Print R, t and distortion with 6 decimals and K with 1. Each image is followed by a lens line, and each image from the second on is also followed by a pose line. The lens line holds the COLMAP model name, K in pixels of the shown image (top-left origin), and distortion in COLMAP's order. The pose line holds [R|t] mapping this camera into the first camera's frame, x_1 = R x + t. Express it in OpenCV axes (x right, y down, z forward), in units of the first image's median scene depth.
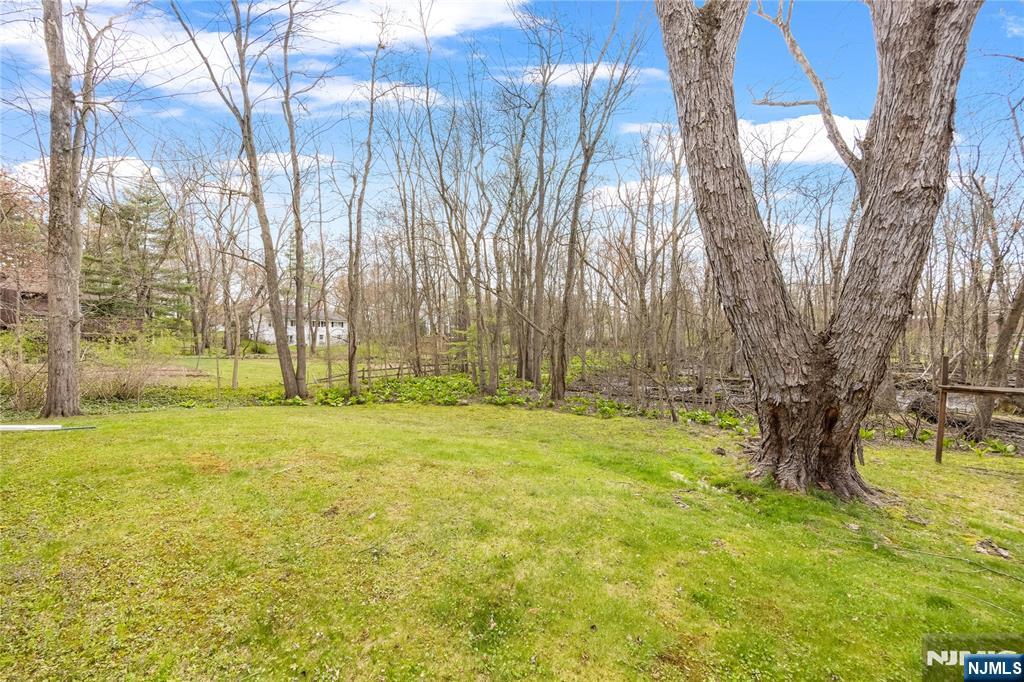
lens RADIAL K [[420.5, 0, 508.3], [0, 420.5, 338.7], [0, 0, 1]] dist [-0.003305, -0.000224]
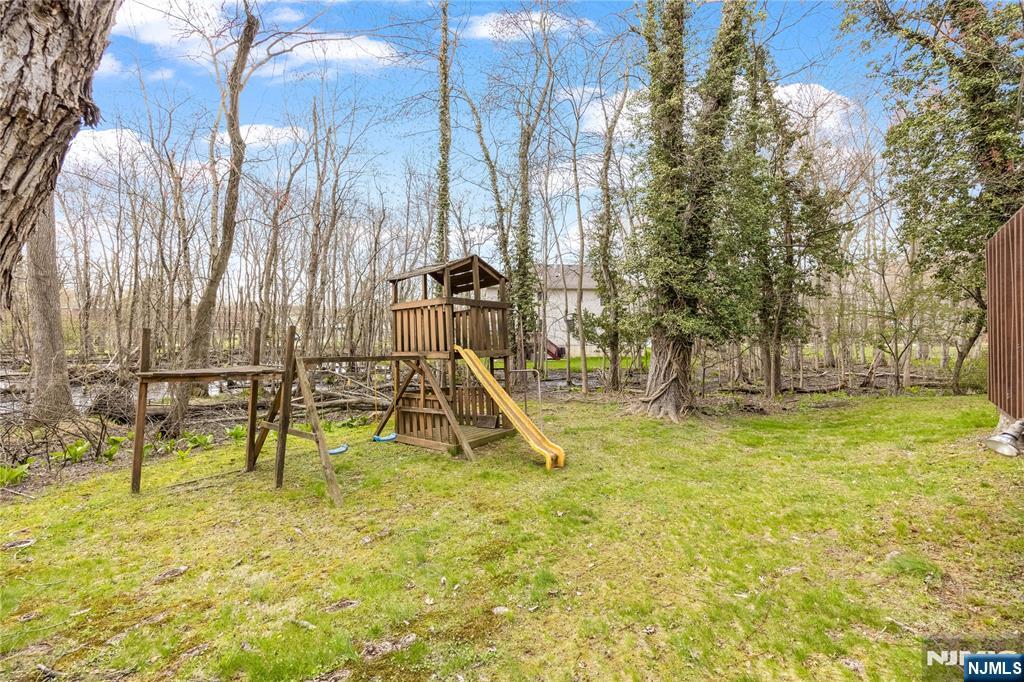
lens RADIAL K [[420.5, 0, 508.3], [0, 420.5, 338.7], [0, 0, 1]] dist [-0.003305, -0.000224]
pose [[0.028320, -0.006414, 0.999578, 0.319673], [-0.012265, 0.999902, 0.006763, 0.037747], [-0.999524, -0.012452, 0.028238, 0.328103]]
